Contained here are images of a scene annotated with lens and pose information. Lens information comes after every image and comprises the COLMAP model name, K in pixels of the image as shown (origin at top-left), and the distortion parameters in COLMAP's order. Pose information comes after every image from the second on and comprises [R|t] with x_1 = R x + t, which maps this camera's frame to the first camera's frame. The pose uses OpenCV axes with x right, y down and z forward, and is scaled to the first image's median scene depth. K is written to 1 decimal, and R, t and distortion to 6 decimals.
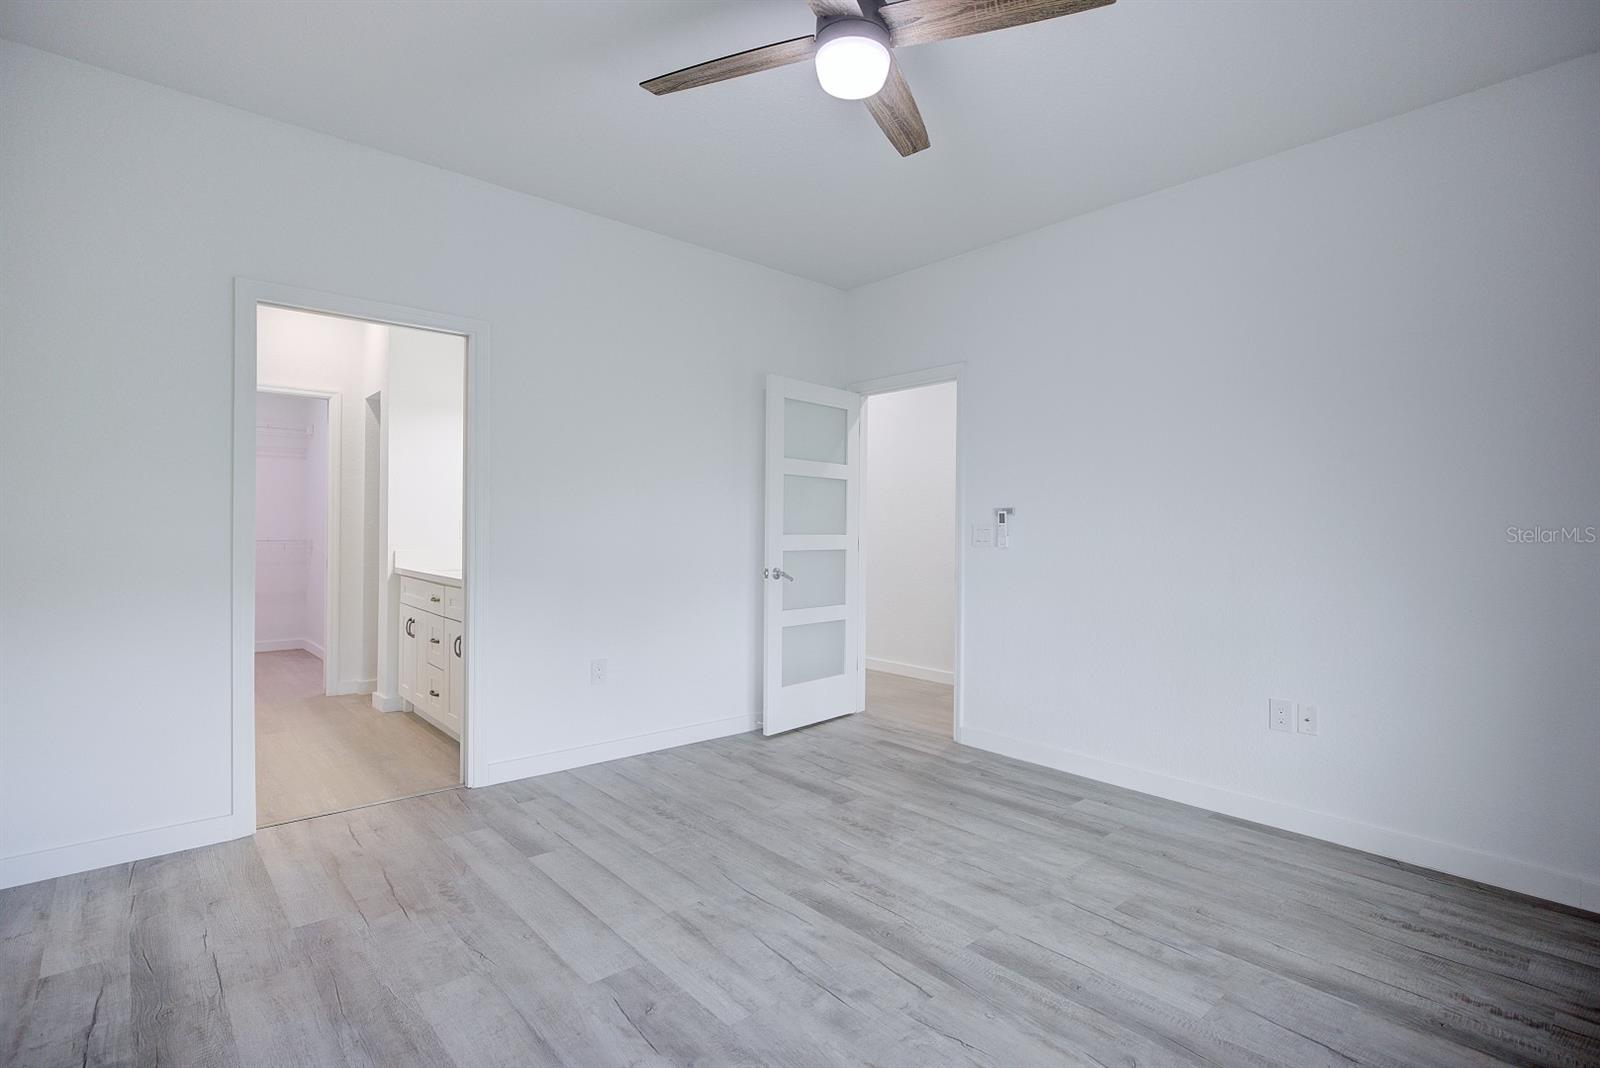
lens RADIAL K [[744.7, 0, 798.8], [0, 744.7, 530.7], [0, 0, 1]] dist [-0.003184, -0.000110]
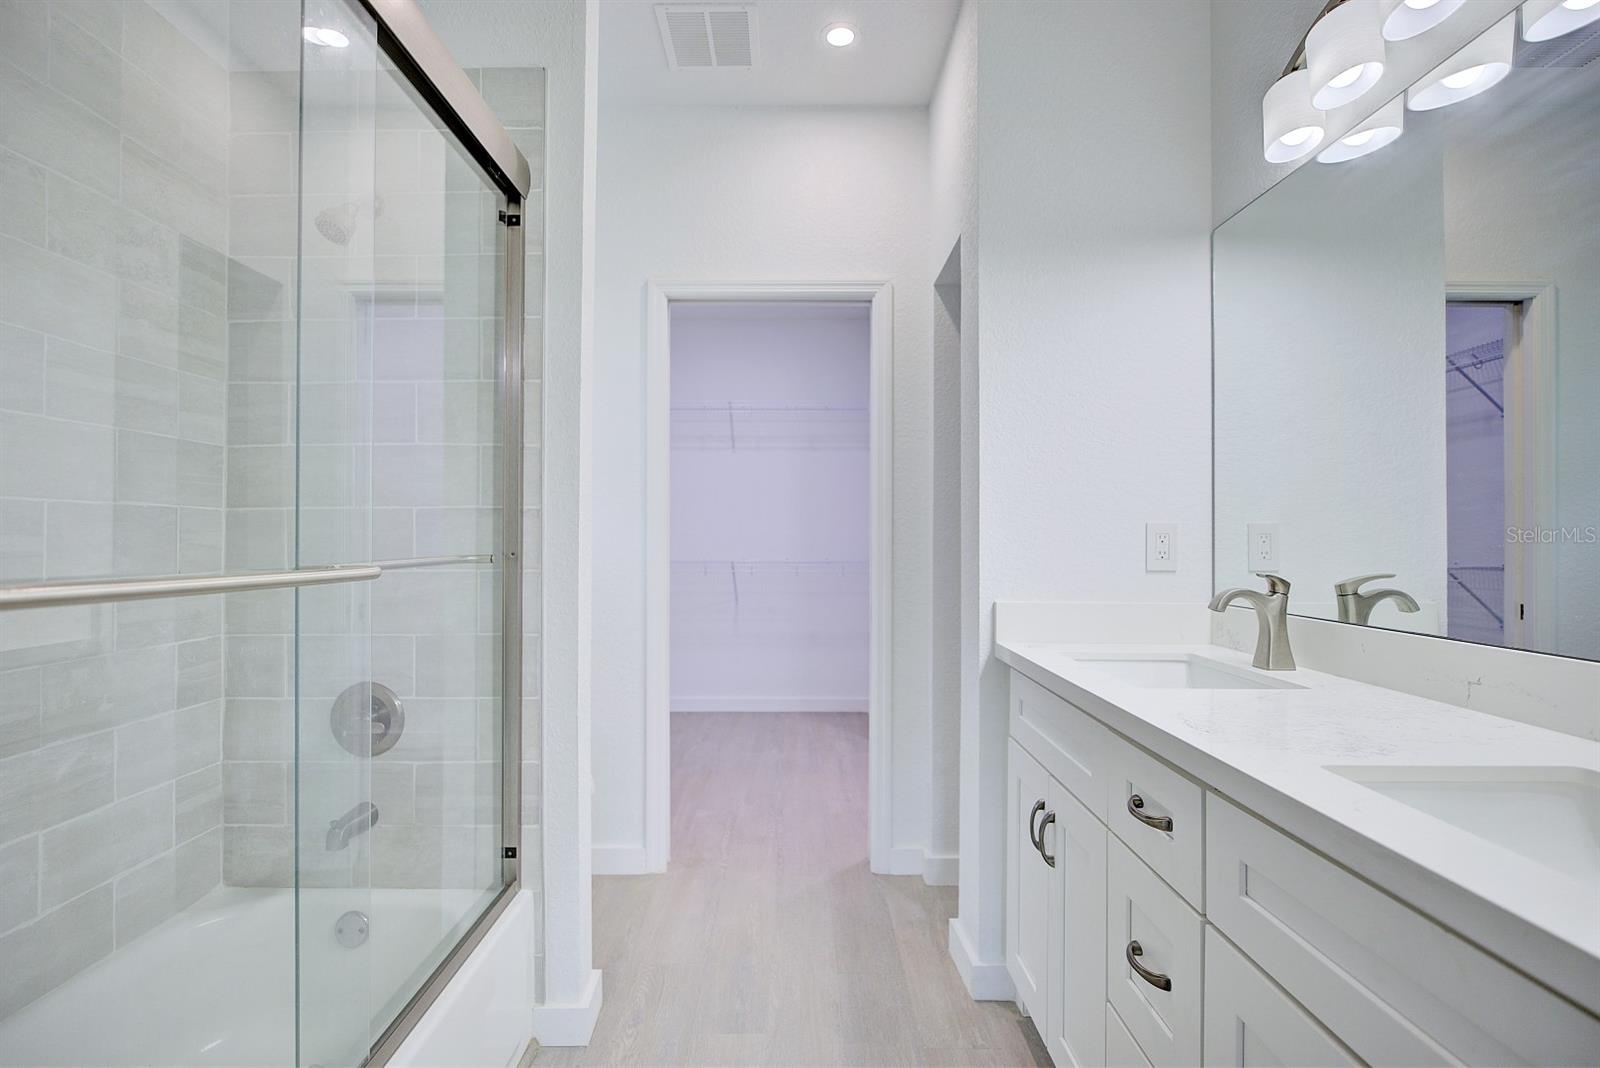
lens RADIAL K [[744.7, 0, 797.0], [0, 744.7, 537.1], [0, 0, 1]] dist [-0.003184, -0.000110]
pose [[0.746044, -0.013020, -0.665769, -0.338773], [0.004500, 0.999885, -0.014512, -0.003735], [0.665881, 0.007830, 0.746017, 0.599537]]
